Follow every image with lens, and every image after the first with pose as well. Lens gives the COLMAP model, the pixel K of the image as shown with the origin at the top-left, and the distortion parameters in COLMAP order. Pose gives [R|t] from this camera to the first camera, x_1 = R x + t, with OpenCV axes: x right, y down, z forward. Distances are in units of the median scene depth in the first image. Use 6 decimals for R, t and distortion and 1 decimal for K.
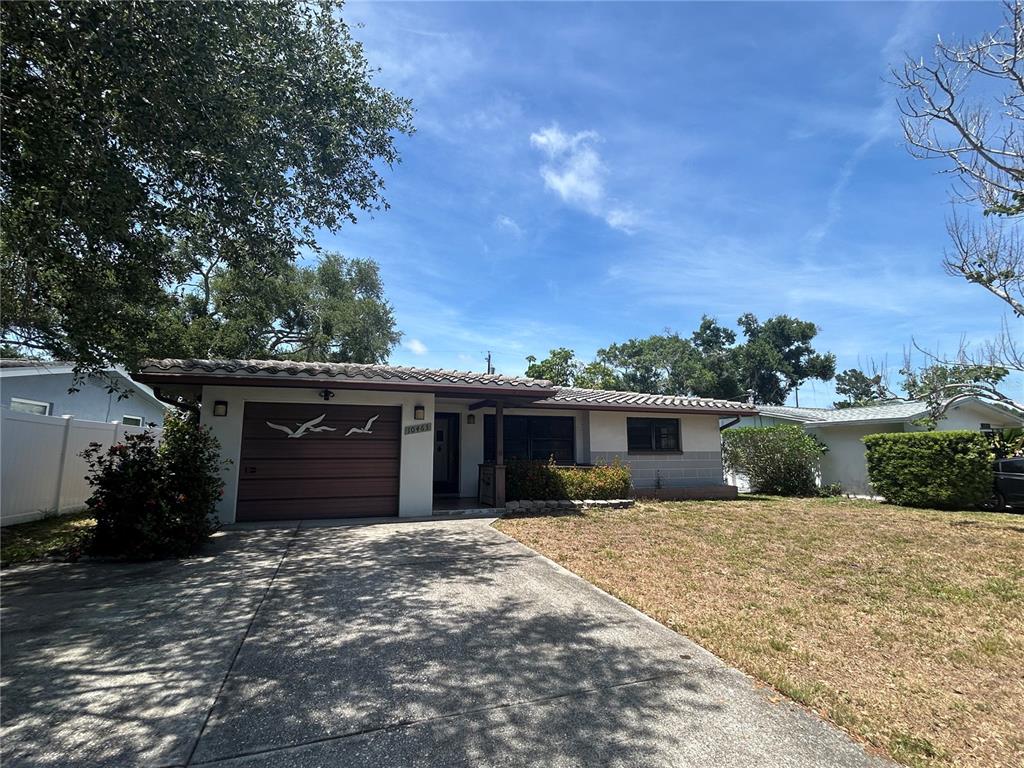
lens RADIAL K [[481.1, 0, 509.5], [0, 481.1, 382.1], [0, 0, 1]] dist [-0.002997, 0.002042]
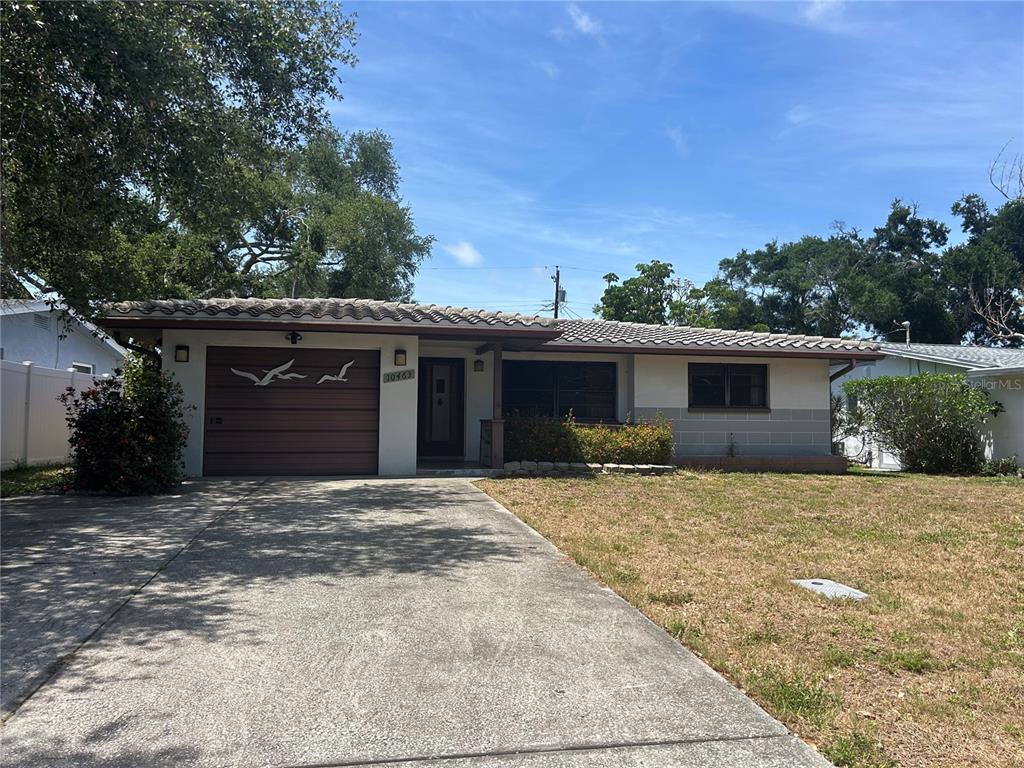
lens RADIAL K [[773.2, 0, 515.9], [0, 773.2, 379.9], [0, 0, 1]] dist [0.032993, -0.021864]
pose [[0.990583, 0.000397, -0.136912, 0.148404], [0.012262, 0.995720, 0.091604, -0.014935], [0.136362, -0.092420, 0.986339, -0.241956]]
